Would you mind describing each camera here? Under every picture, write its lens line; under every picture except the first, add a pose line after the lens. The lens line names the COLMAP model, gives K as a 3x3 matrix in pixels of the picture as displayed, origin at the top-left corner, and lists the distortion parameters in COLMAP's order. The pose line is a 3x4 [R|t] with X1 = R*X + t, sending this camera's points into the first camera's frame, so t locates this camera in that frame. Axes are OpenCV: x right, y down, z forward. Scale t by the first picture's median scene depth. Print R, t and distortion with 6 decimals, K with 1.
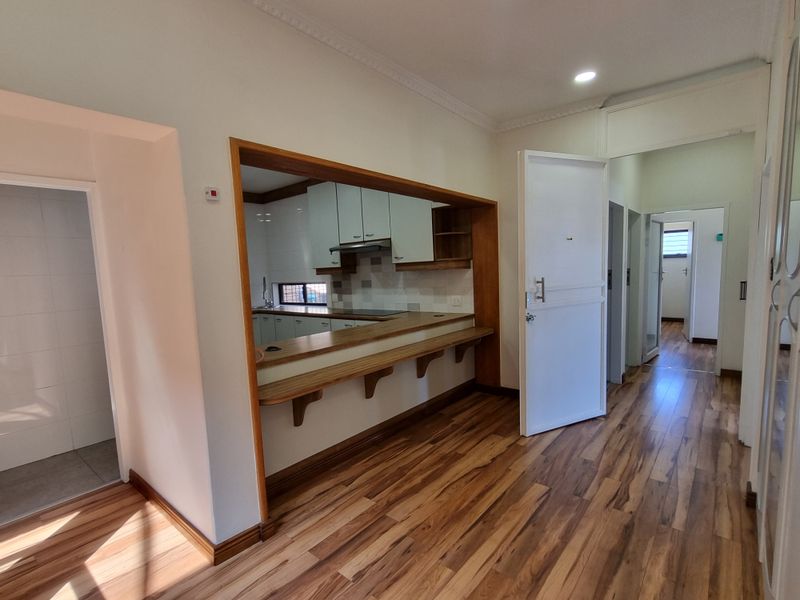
lens RADIAL K [[397.7, 0, 398.8], [0, 397.7, 313.7], [0, 0, 1]] dist [0.000031, 0.000042]
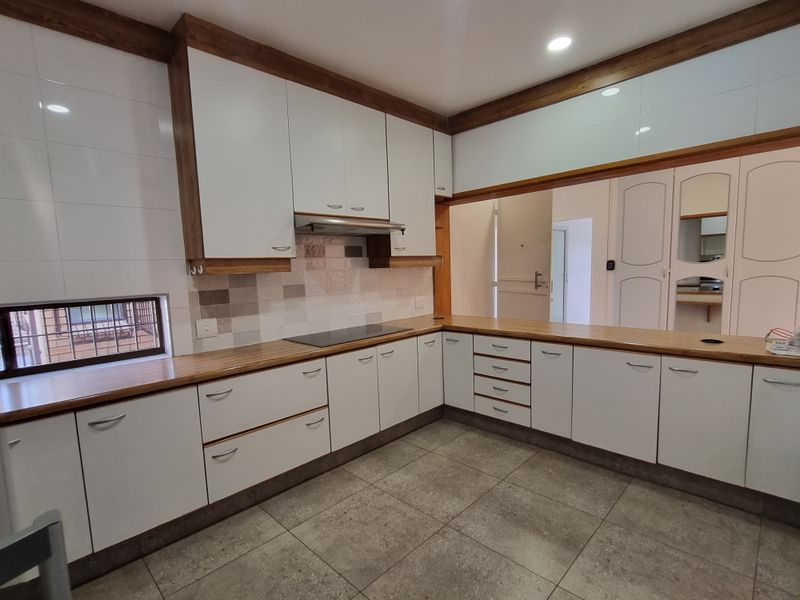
lens RADIAL K [[397.7, 0, 398.8], [0, 397.7, 313.7], [0, 0, 1]] dist [0.000031, 0.000042]
pose [[0.091545, -0.076334, 0.992871, -0.624897], [0.136974, 0.988545, 0.063372, -0.058563], [-0.986335, 0.130196, 0.100952, 0.803197]]
